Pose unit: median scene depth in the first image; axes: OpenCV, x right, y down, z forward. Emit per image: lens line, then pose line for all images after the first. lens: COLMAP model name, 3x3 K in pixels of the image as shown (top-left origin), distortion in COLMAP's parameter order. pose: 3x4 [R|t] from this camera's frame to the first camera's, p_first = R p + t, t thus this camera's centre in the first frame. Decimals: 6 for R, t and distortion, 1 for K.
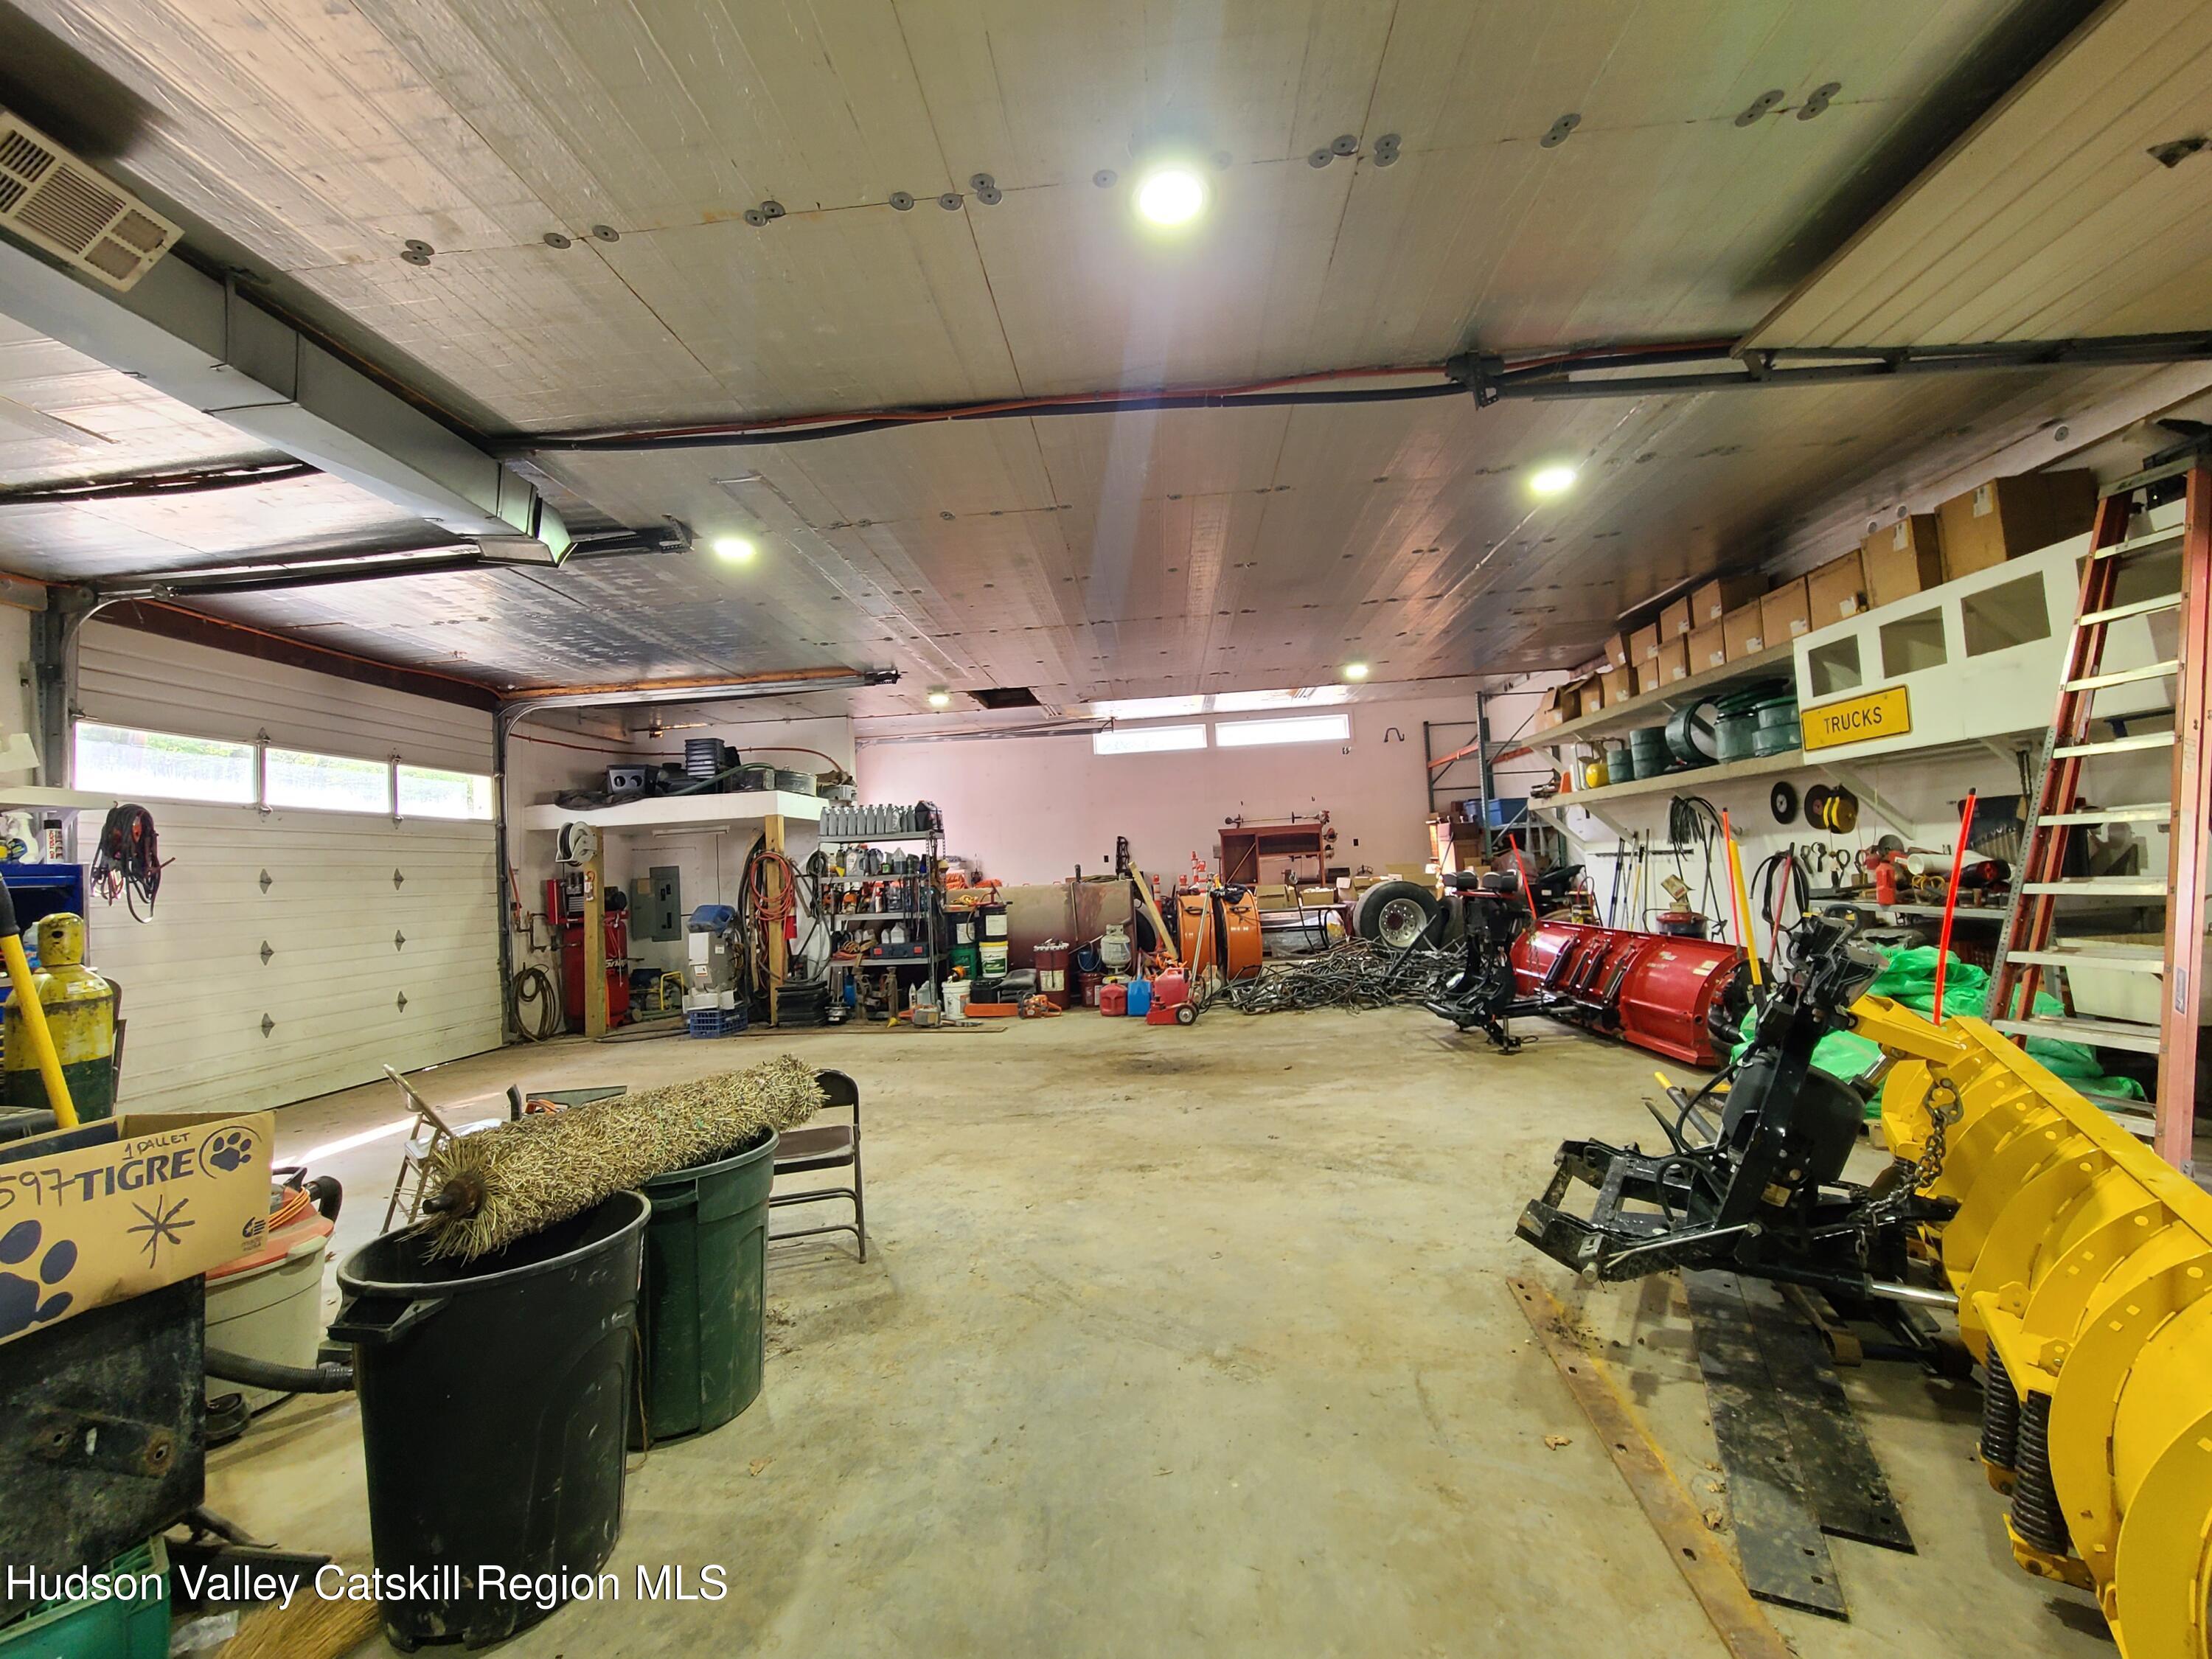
lens RADIAL K [[898.2, 0, 1101.4], [0, 898.2, 824.6], [0, 0, 1]] dist [-0.000531, -0.002114]
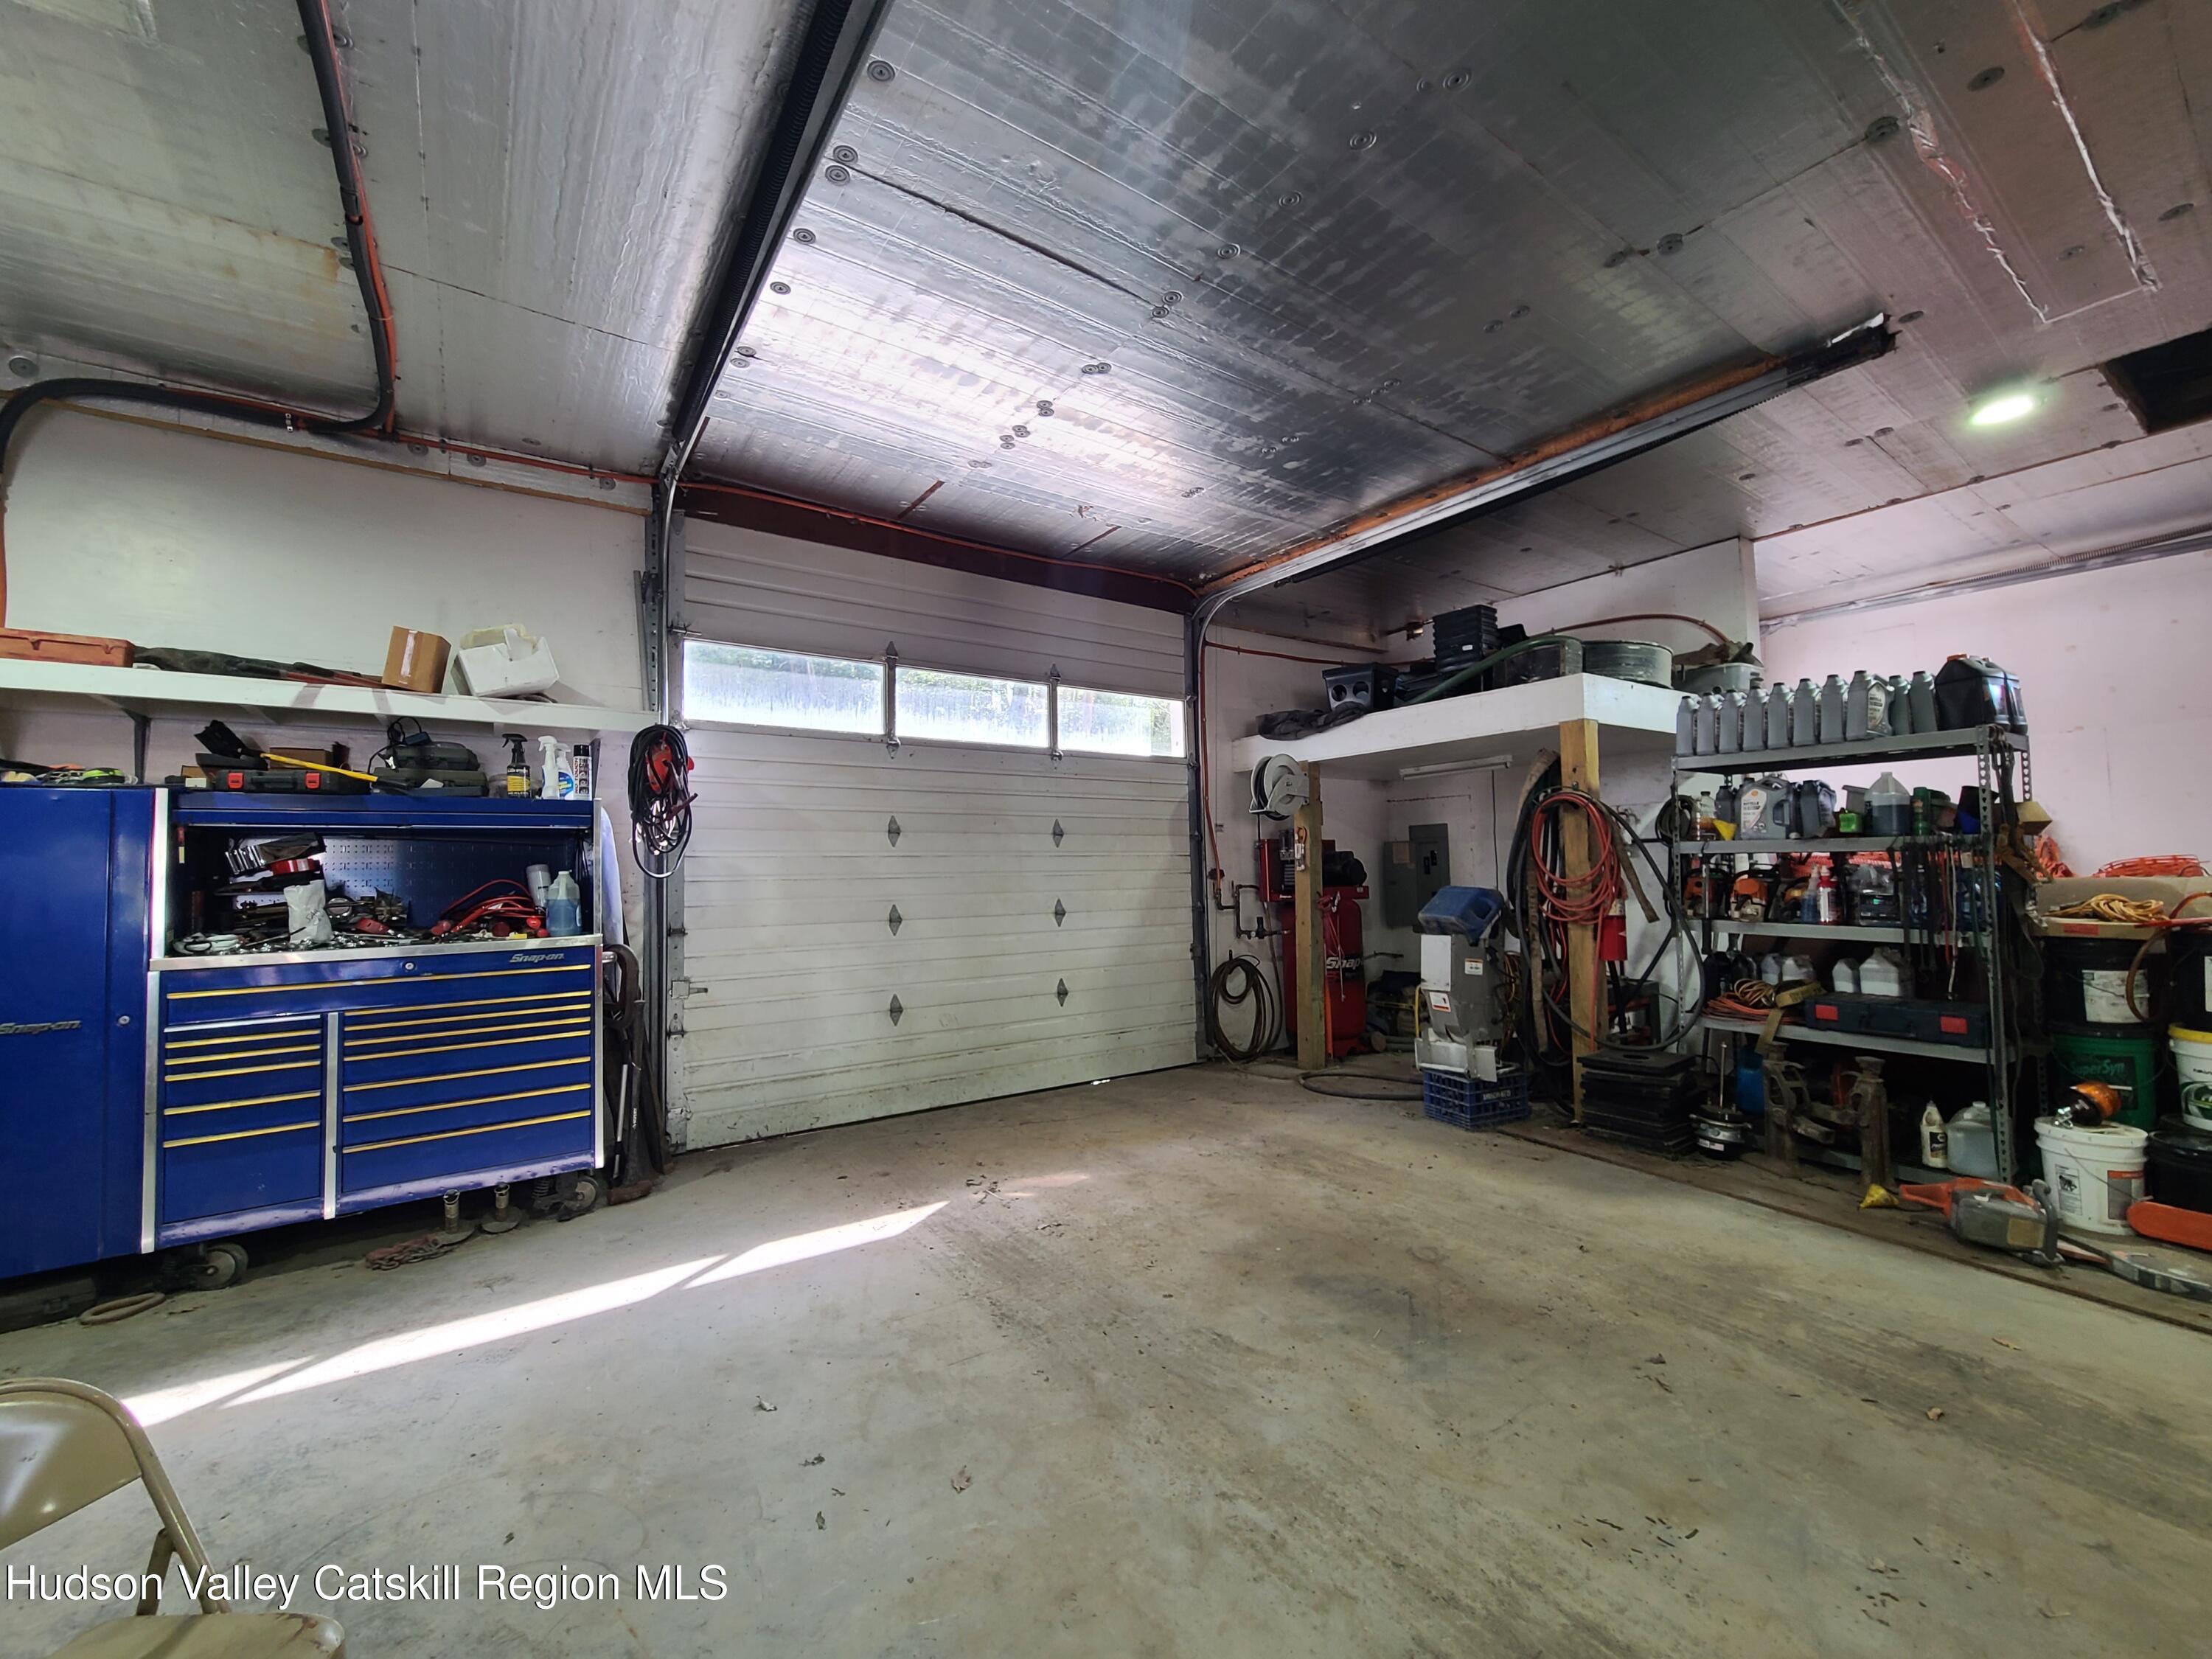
lens RADIAL K [[898.2, 0, 1107.4], [0, 898.2, 828.6], [0, 0, 1]] dist [-0.000531, -0.002114]
pose [[0.631649, 0.003285, -0.775247, -0.131737], [0.024377, 0.999412, 0.024096, 0.032911], [0.774871, -0.034118, 0.631198, 0.456783]]
